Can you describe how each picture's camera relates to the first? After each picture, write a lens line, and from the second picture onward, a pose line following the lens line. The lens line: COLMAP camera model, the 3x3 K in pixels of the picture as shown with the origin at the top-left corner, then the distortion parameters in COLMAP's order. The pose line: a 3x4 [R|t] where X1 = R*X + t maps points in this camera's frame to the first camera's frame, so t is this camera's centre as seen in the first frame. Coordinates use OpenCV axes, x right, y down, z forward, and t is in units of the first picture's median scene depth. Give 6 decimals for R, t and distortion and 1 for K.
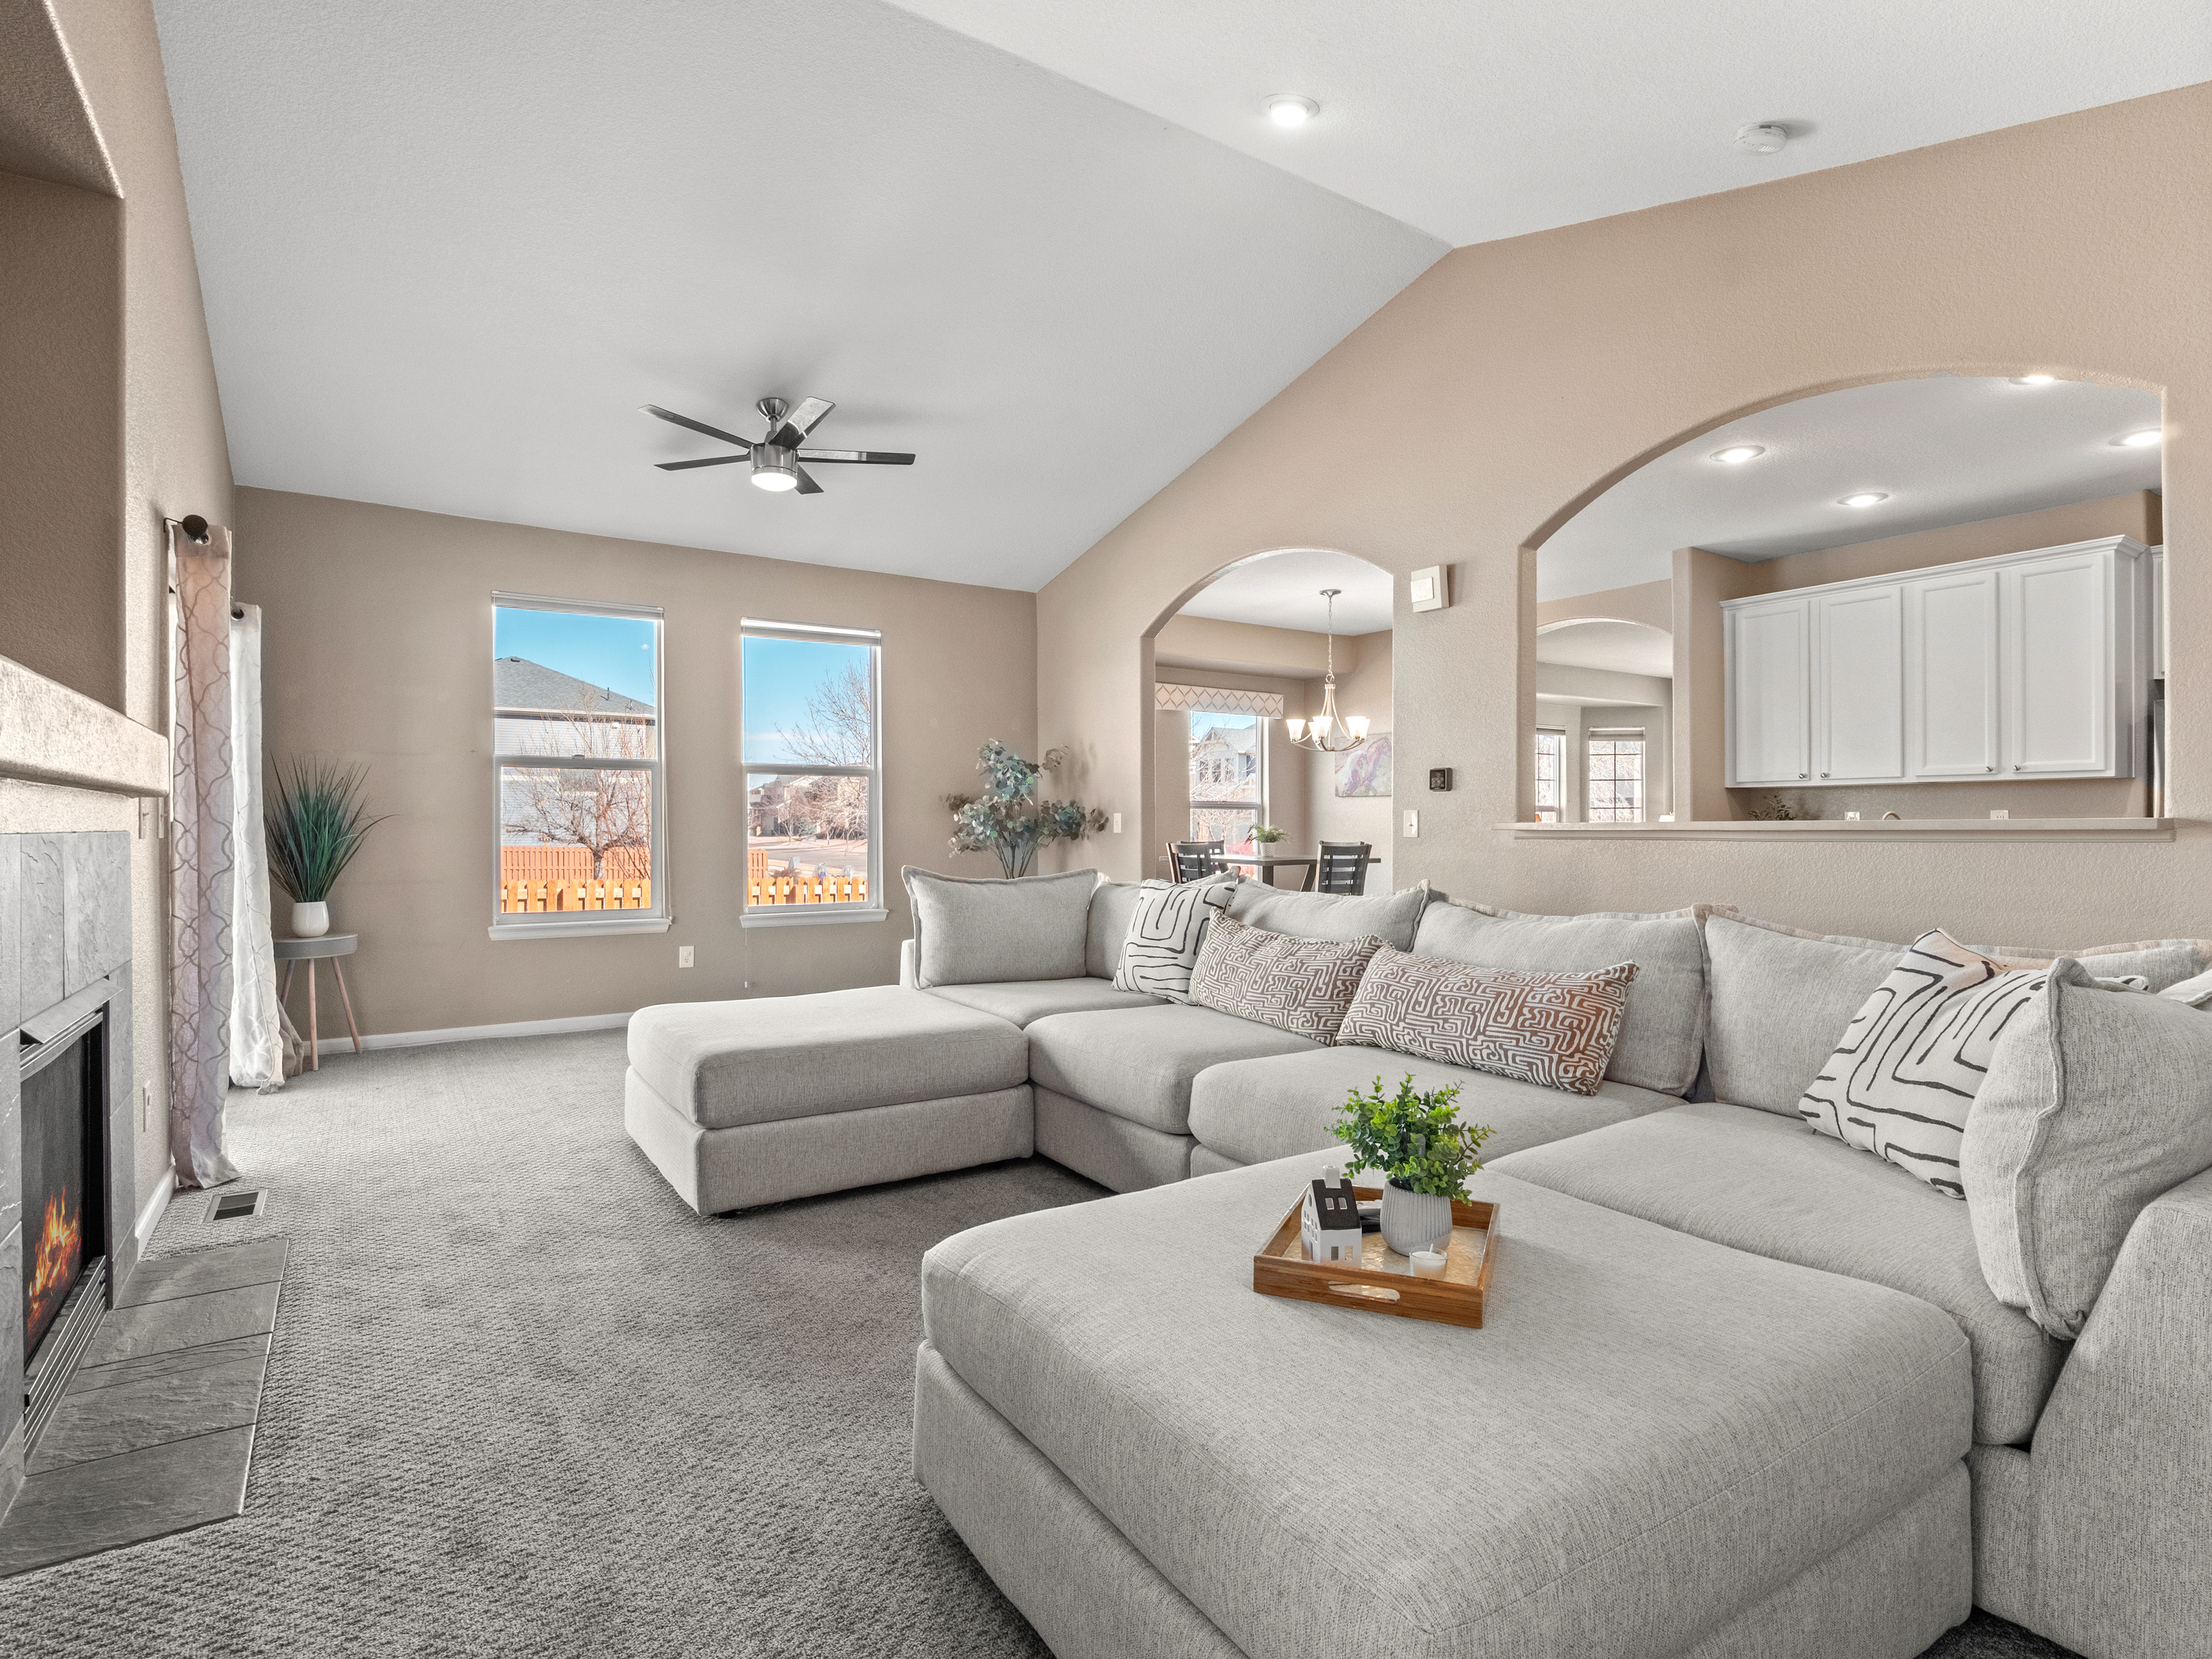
lens RADIAL K [[1117.6, 0, 1105.2], [0, 1117.6, 824.1], [0, 0, 1]] dist [0.002823, 0.001634]
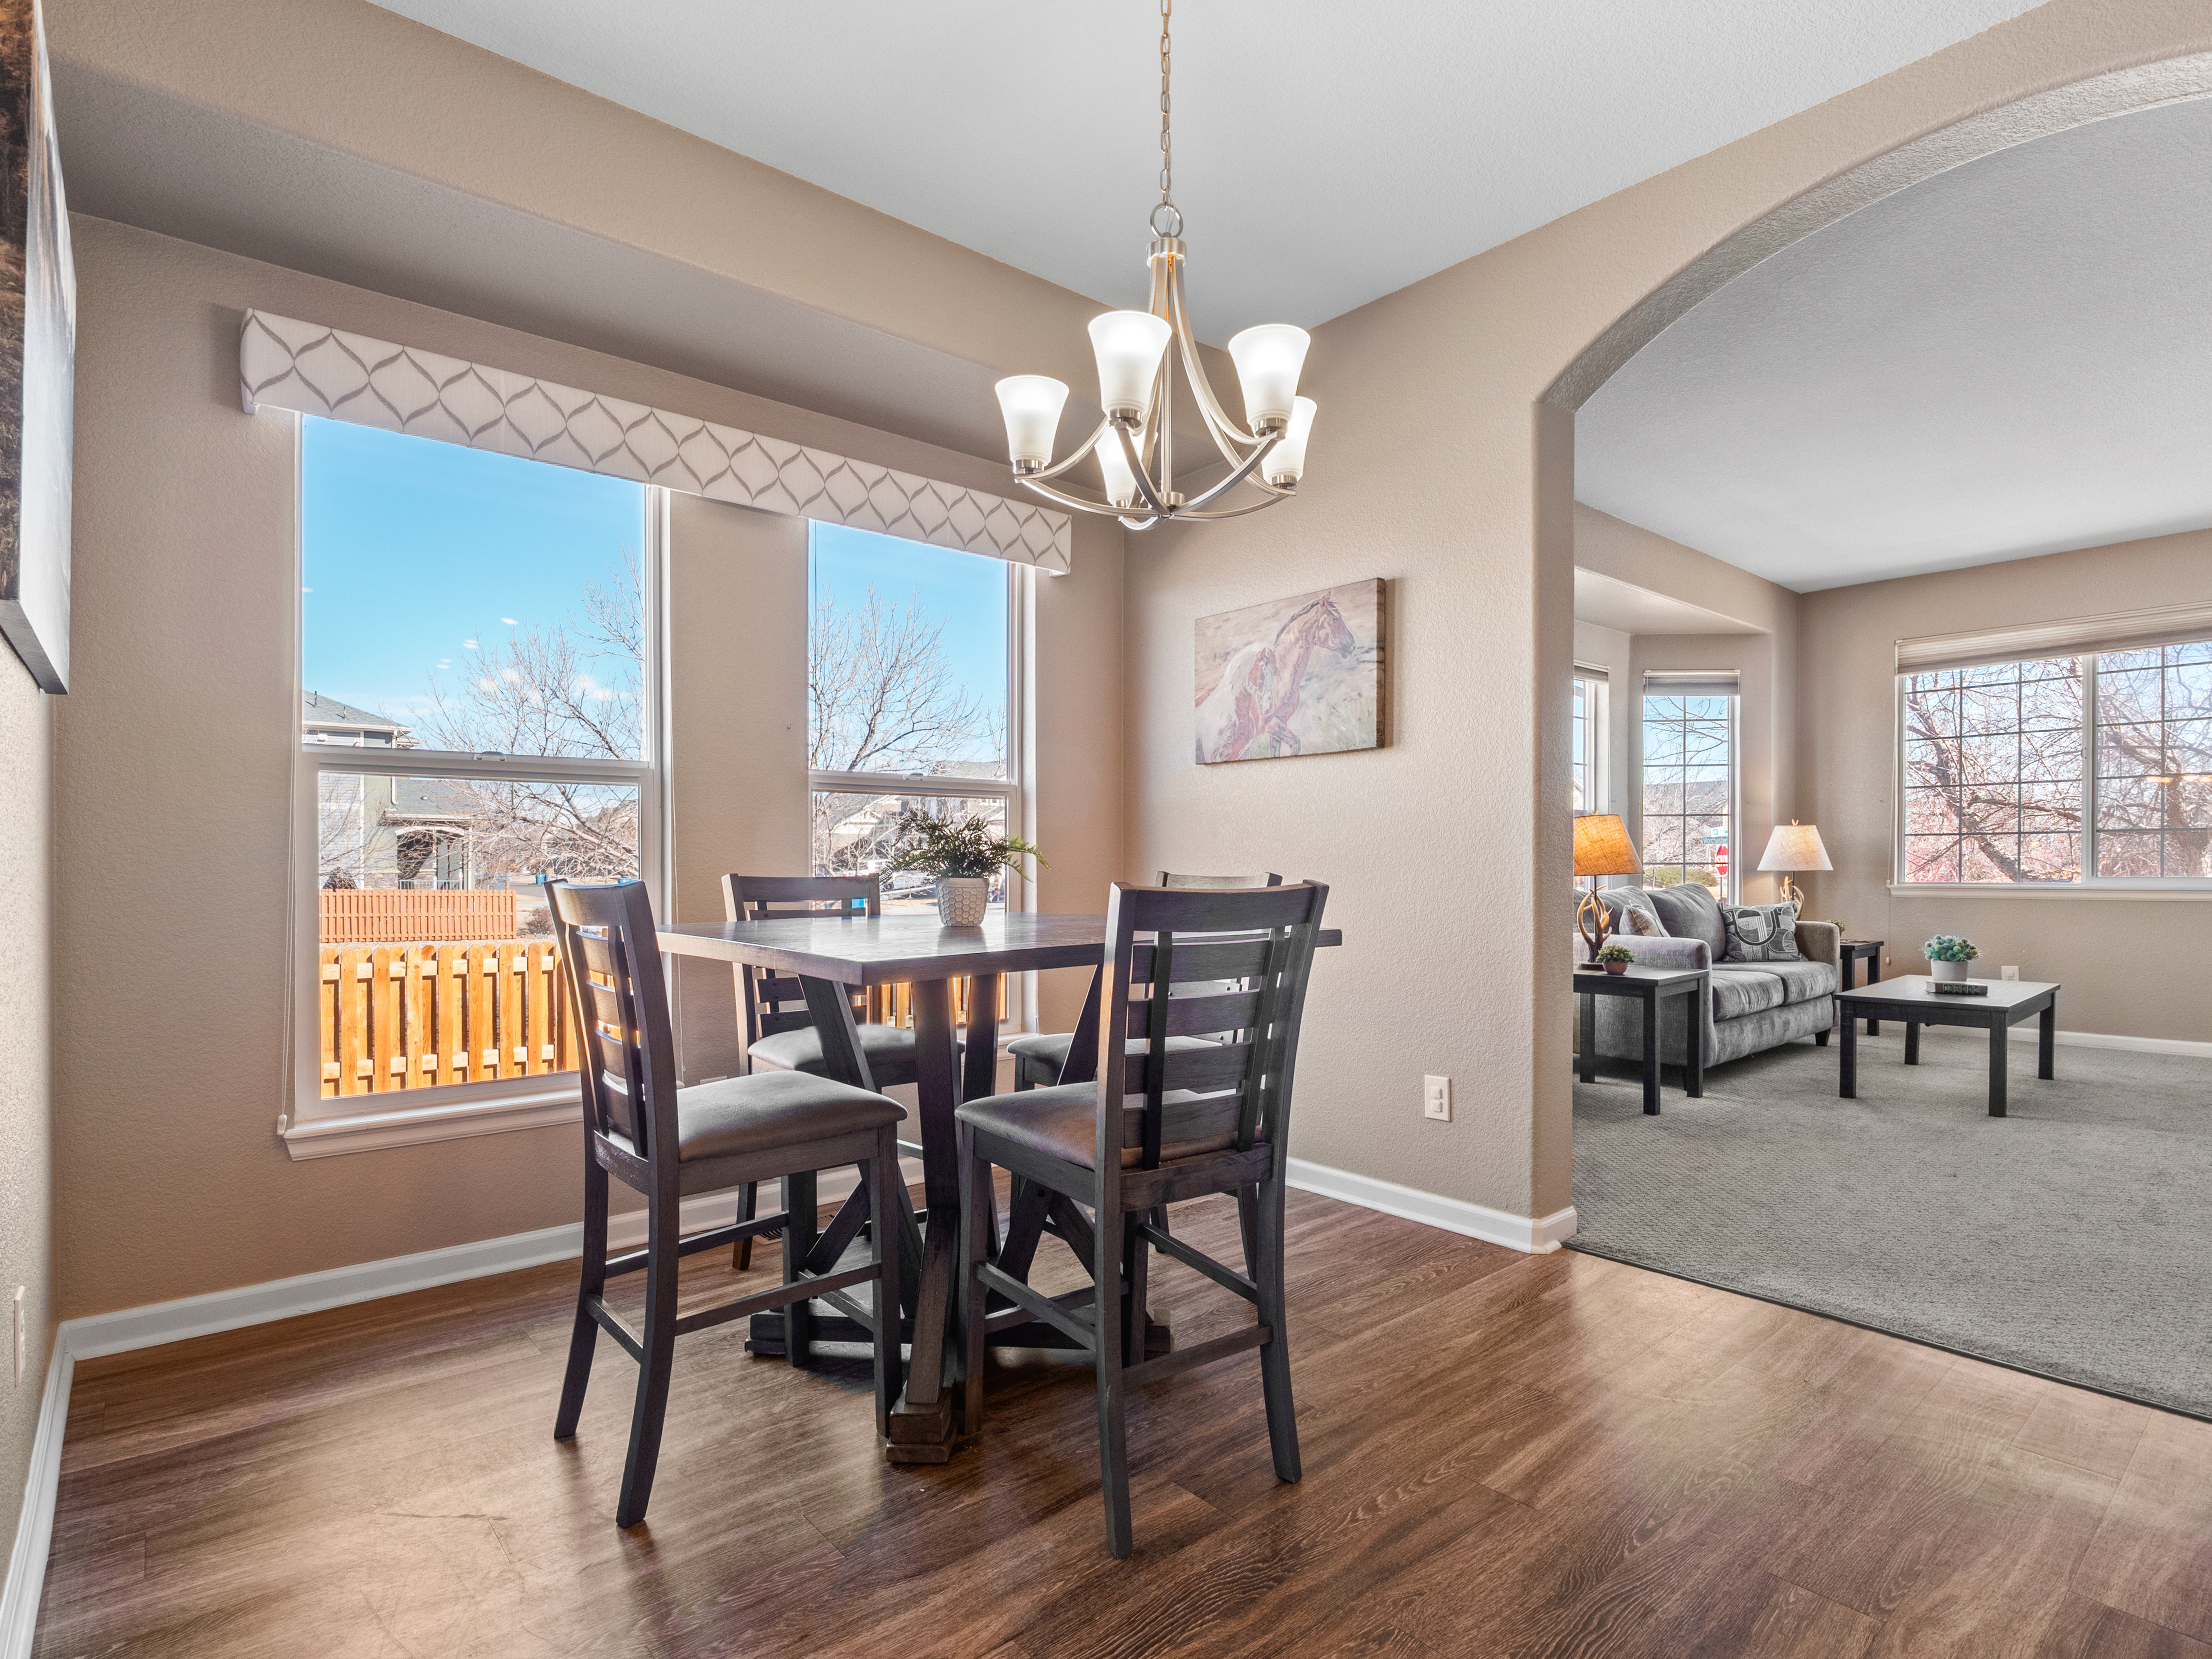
lens RADIAL K [[1117.6, 0, 1112.6], [0, 1117.6, 852.8], [0, 0, 1]] dist [0.002823, 0.001634]
pose [[0.993252, -0.001501, 0.115962, 0.130554], [0.002059, 0.999987, -0.004690, 0.010456], [-0.115954, 0.004897, 0.993243, 0.611177]]
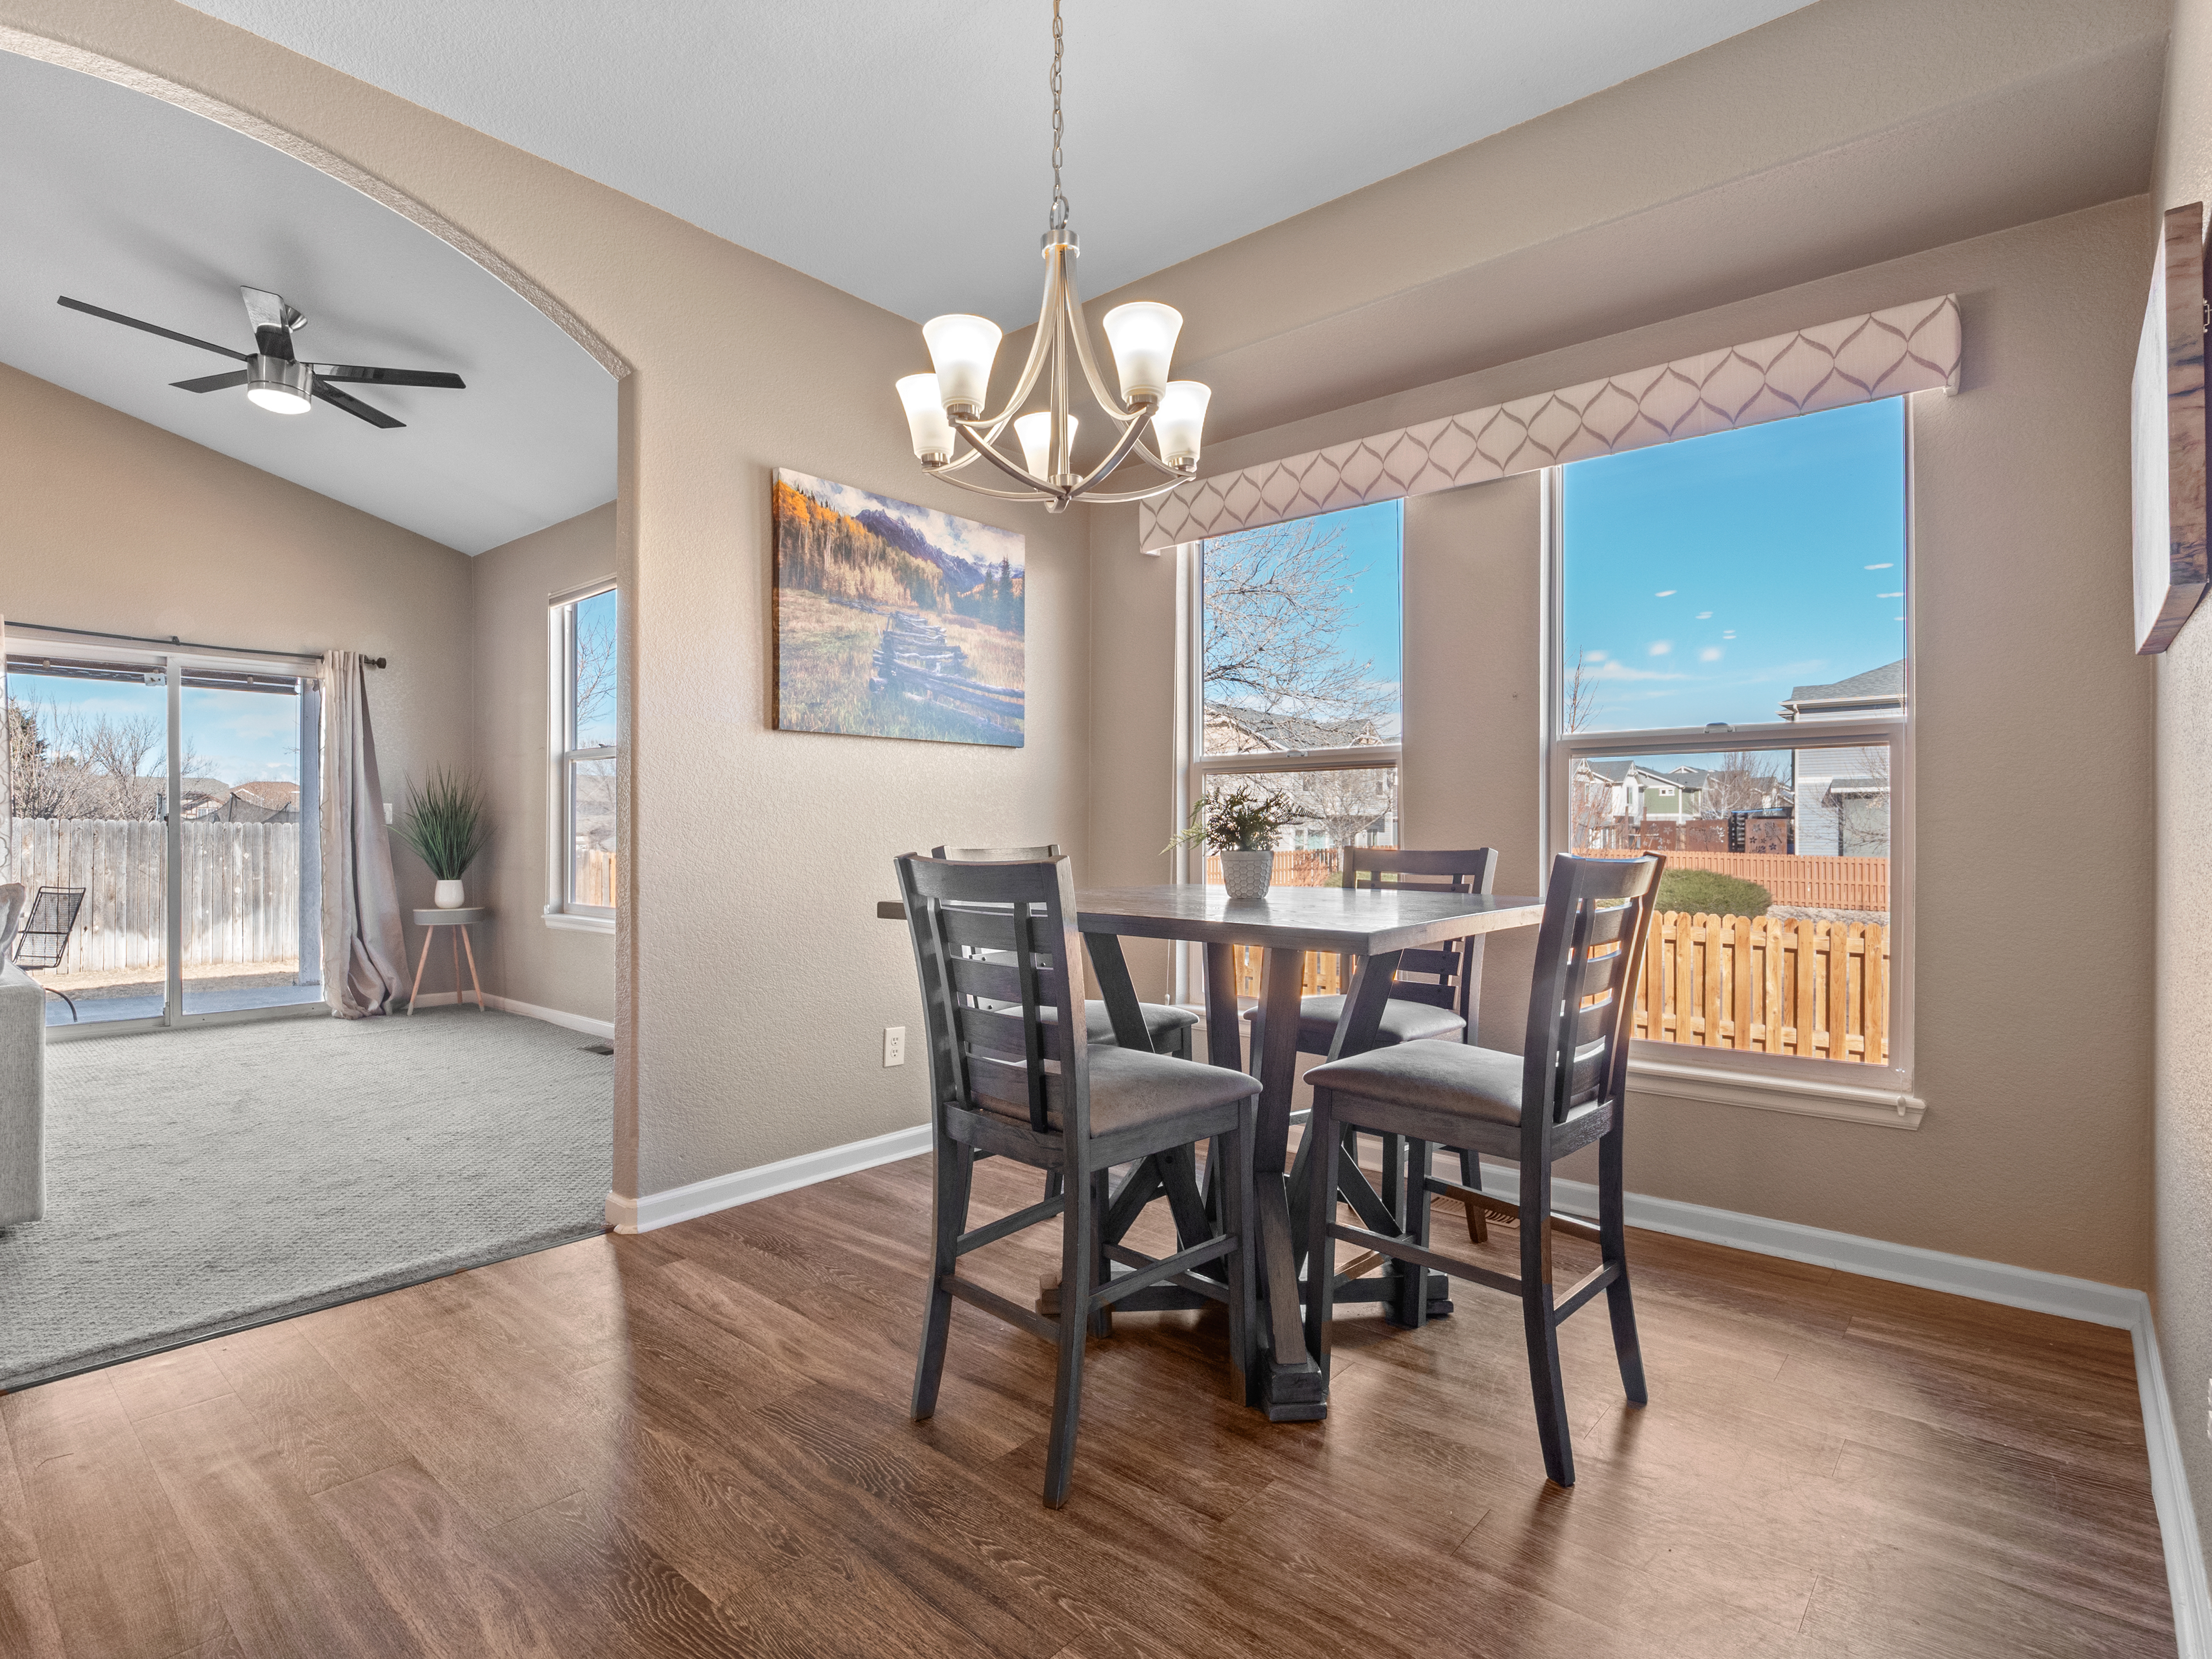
lens RADIAL K [[1117.6, 0, 1118.8], [0, 1117.6, 822.0], [0, 0, 1]] dist [0.002823, 0.001634]
pose [[0.299536, -0.000258, -0.954085, 0.355348], [-0.008964, 0.999955, -0.003085, 0.009316], [0.954043, 0.009477, 0.299520, 0.754554]]
